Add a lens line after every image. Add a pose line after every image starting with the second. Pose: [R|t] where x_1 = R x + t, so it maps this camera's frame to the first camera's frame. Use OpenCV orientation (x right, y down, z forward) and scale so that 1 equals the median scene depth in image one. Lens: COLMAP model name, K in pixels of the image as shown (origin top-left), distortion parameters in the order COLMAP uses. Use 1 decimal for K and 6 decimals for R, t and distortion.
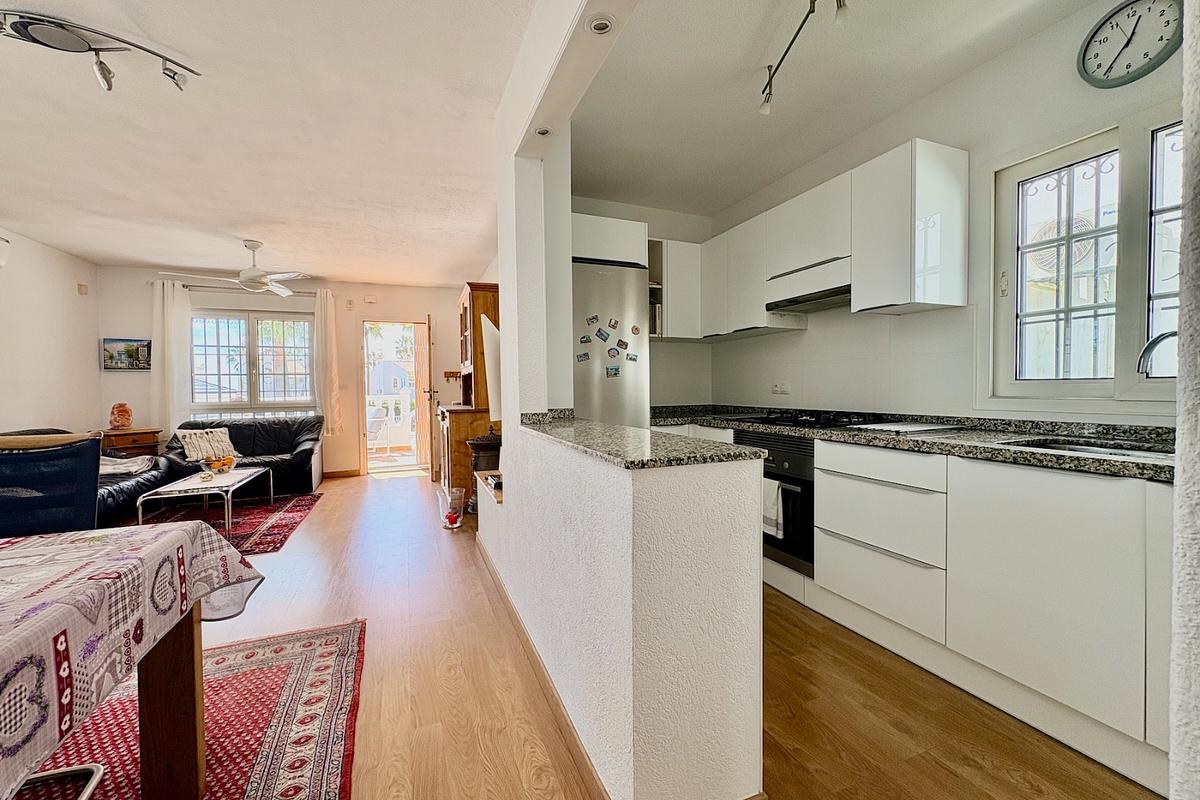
lens RADIAL K [[476.8, 0, 600.0], [0, 476.8, 400.0], [0, 0, 1]] dist [-0.000052, 0.001046]
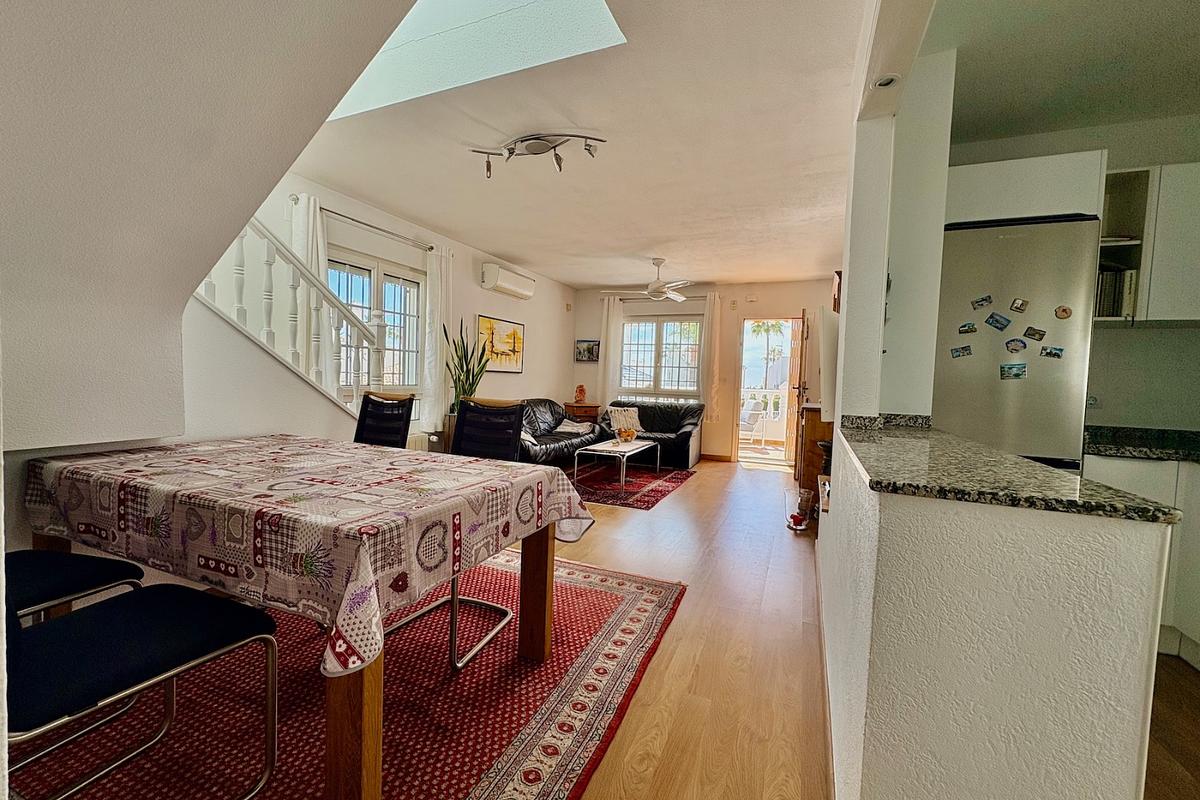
lens RADIAL K [[476.8, 0, 600.0], [0, 476.8, 400.0], [0, 0, 1]] dist [-0.000052, 0.001046]
pose [[0.702841, 0.069332, -0.707960, 0.101721], [-0.063752, 0.997373, 0.034384, -0.001097], [0.708484, 0.020968, 0.705415, 0.040144]]
